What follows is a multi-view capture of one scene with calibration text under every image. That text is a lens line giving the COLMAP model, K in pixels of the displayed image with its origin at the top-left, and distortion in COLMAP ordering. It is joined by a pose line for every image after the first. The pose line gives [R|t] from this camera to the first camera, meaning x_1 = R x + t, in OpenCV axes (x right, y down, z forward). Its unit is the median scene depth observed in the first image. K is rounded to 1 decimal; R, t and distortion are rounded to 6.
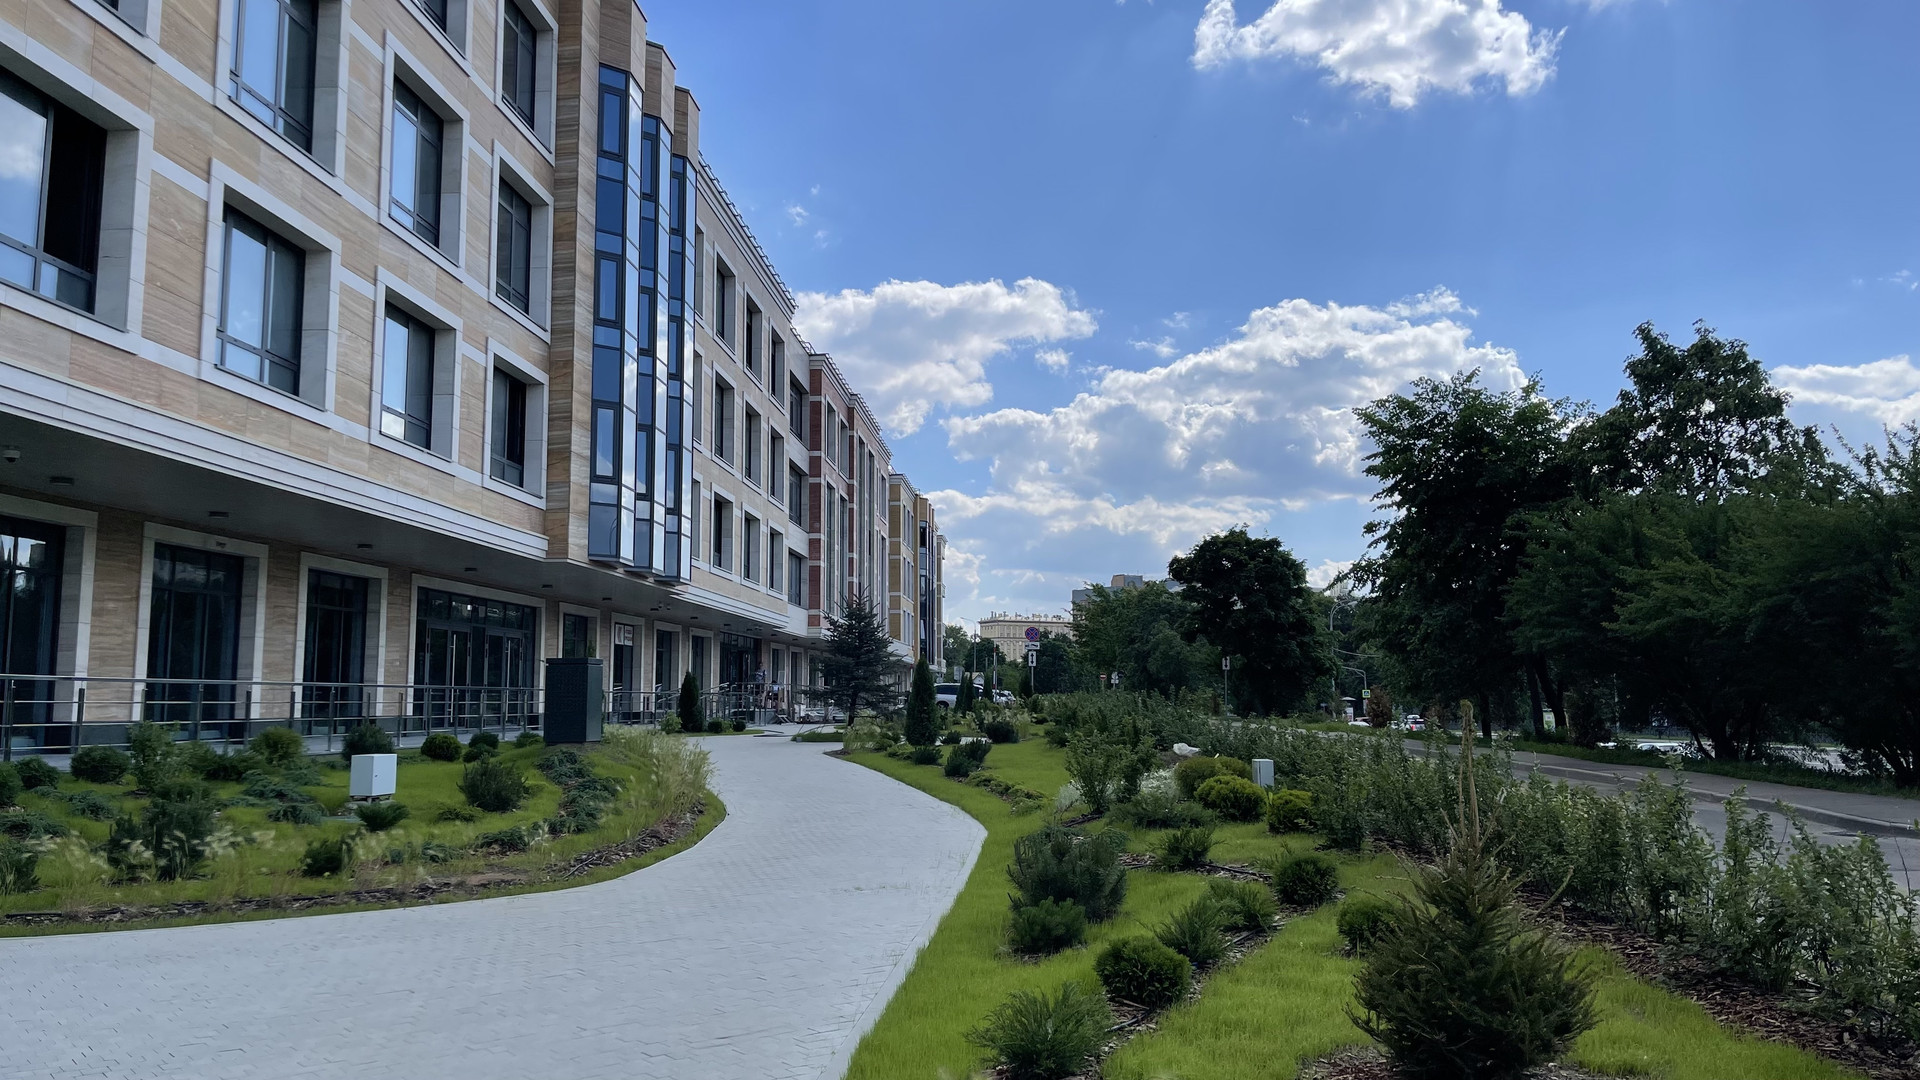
lens RADIAL K [[1461.0, 0, 960.0], [0, 1461.0, 540.0], [0, 0, 1]] dist [0.031633, 0.006902]
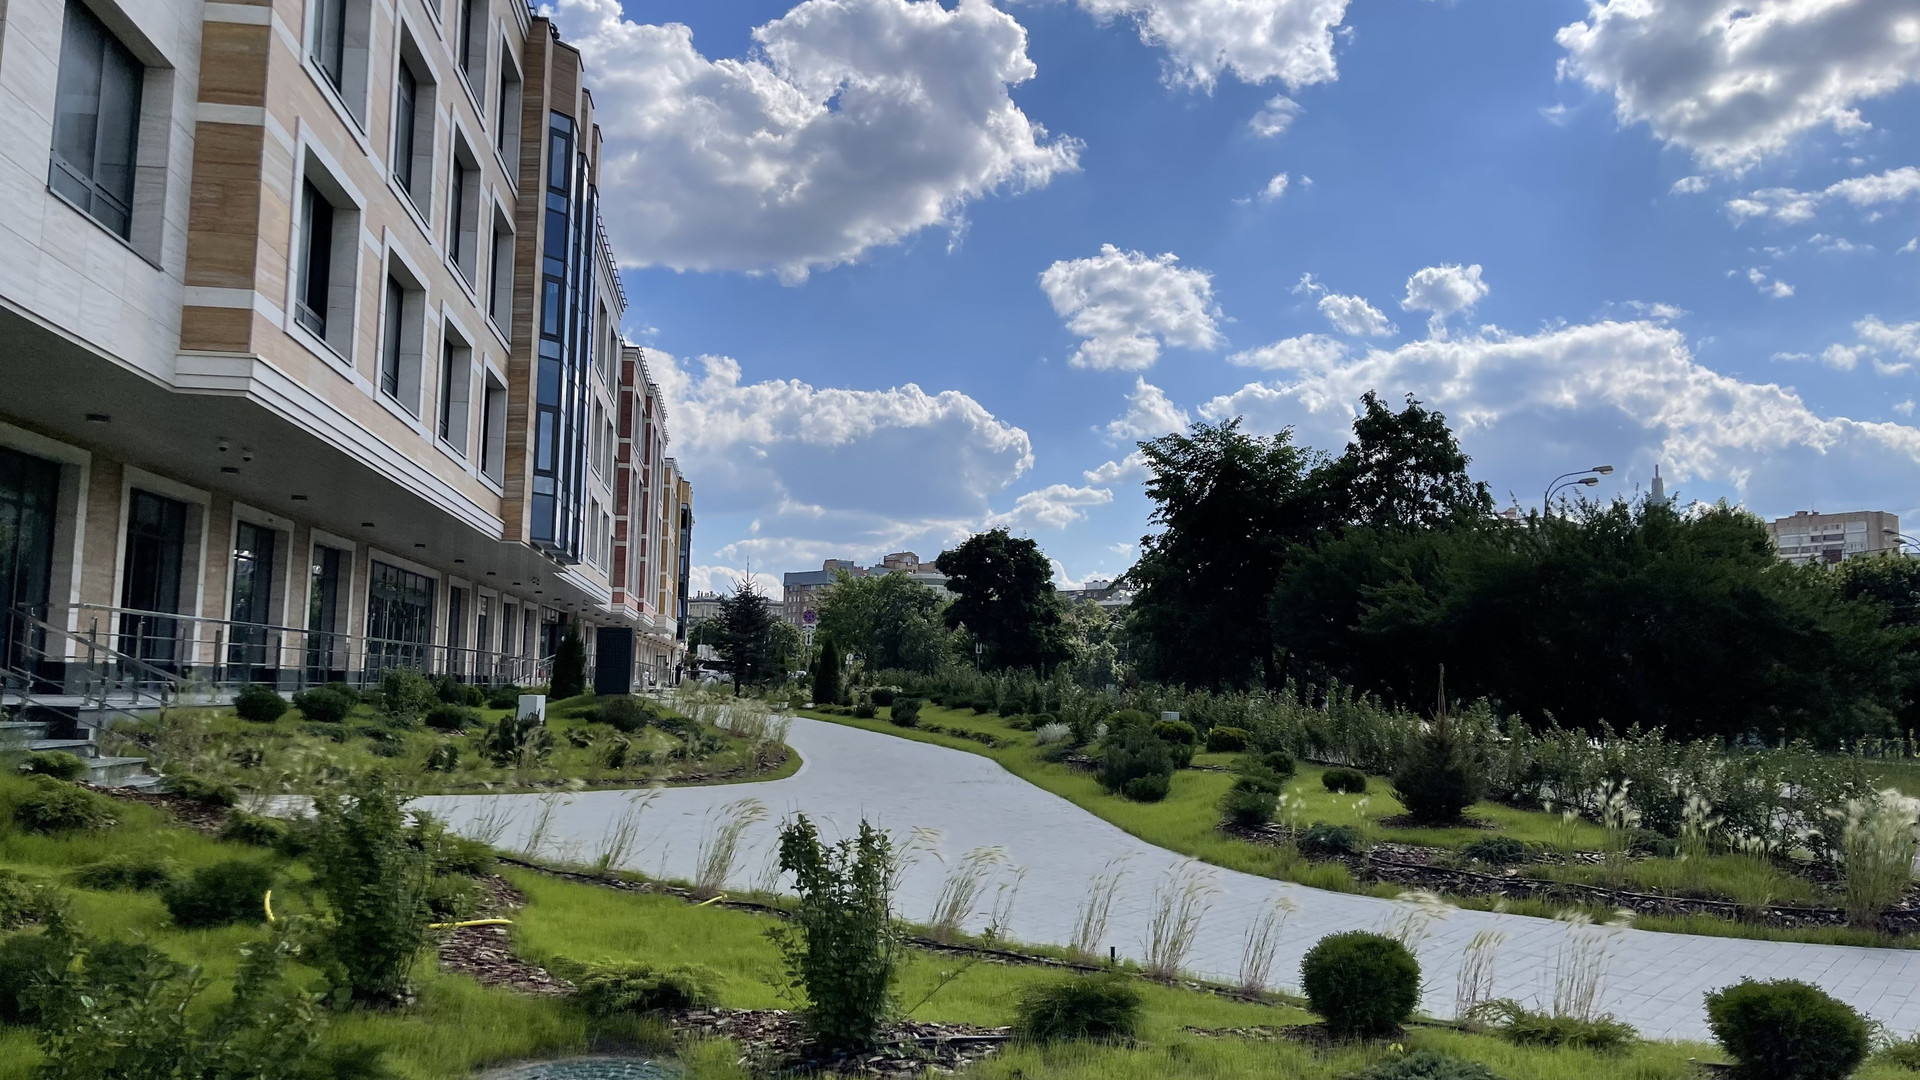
lens RADIAL K [[1459.2, 0, 960.0], [0, 1459.2, 540.0], [0, 0, 1]] dist [0.075877, -0.079205]
pose [[0.977622, 0.045877, 0.205305, -0.163279], [-0.048214, 0.998817, 0.006392, -0.012208], [-0.204769, -0.016148, 0.978677, -0.209202]]
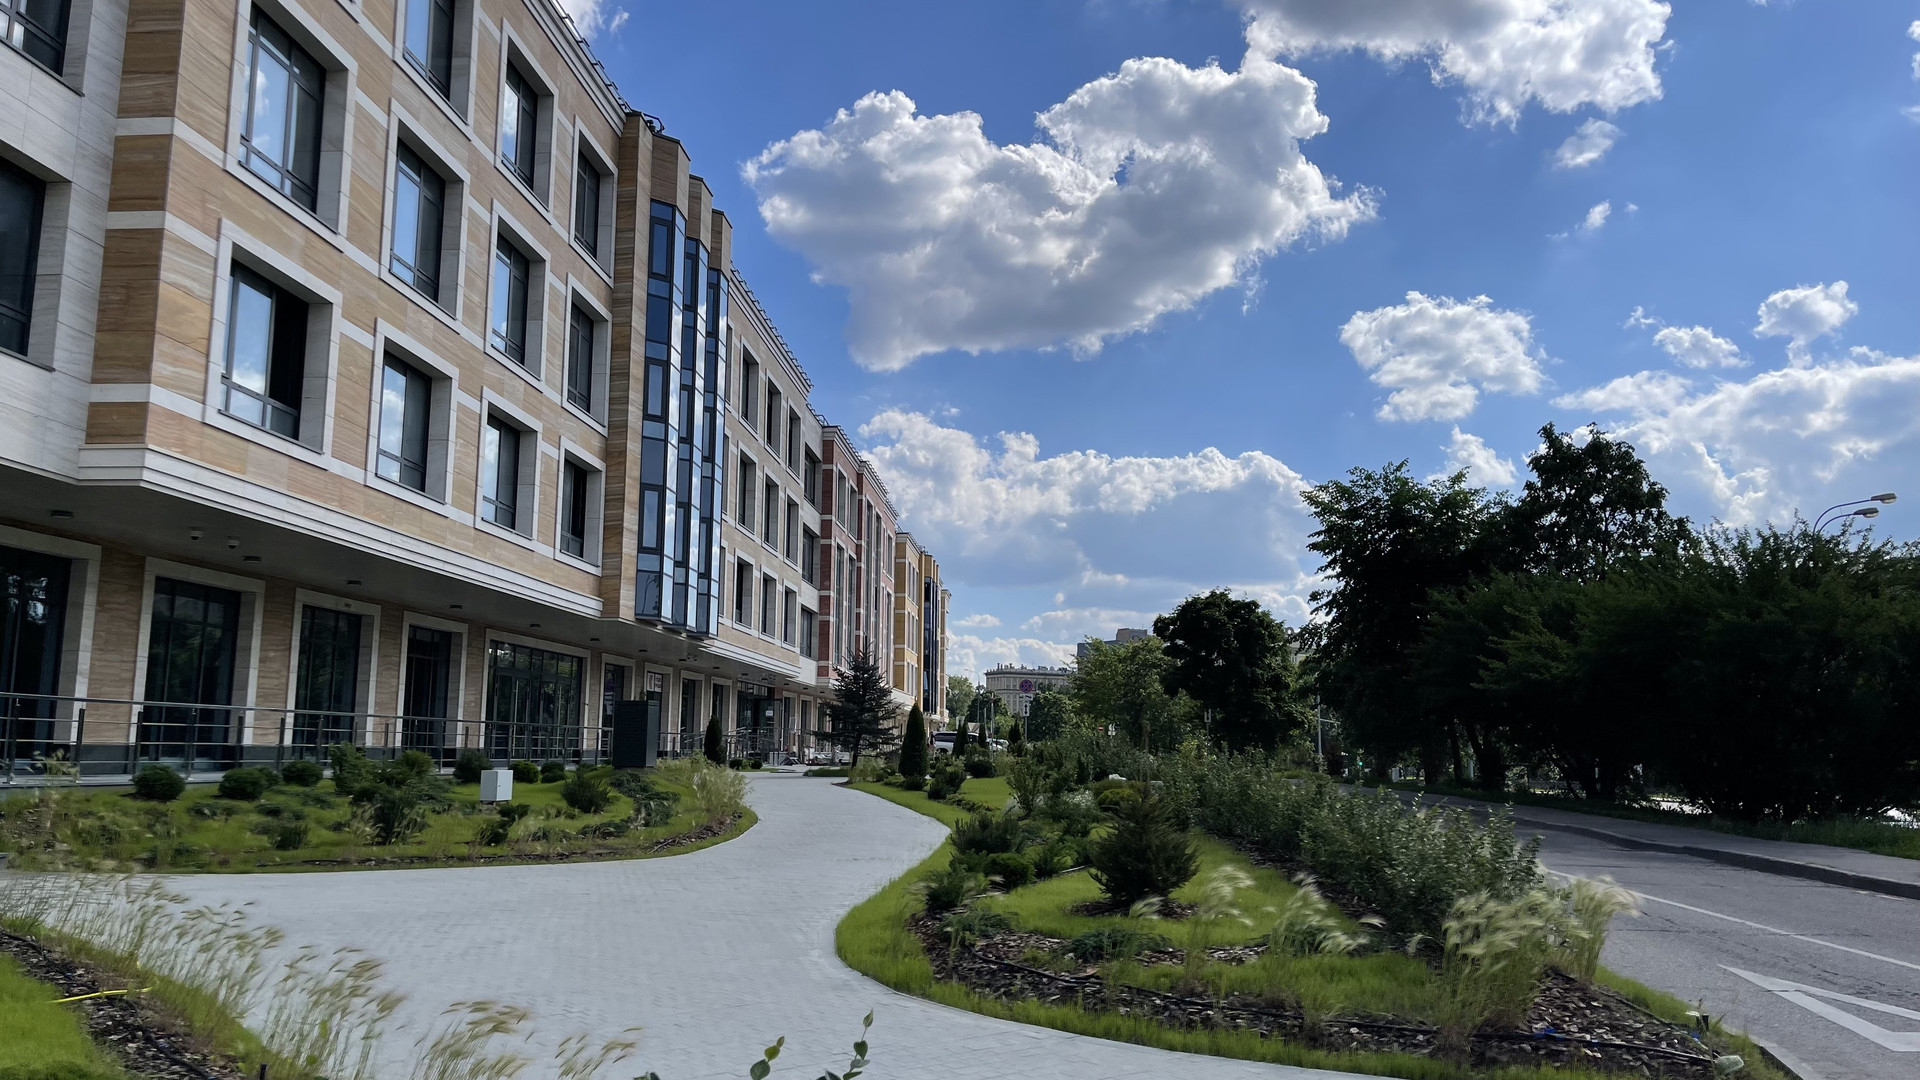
lens RADIAL K [[1459.2, 0, 960.0], [0, 1459.2, 540.0], [0, 0, 1]] dist [0.075877, -0.079205]
pose [[0.999900, 0.012637, -0.006304, 0.015850], [-0.012849, 0.999310, -0.034849, -0.012134], [0.005859, 0.034926, 0.999373, -0.186074]]
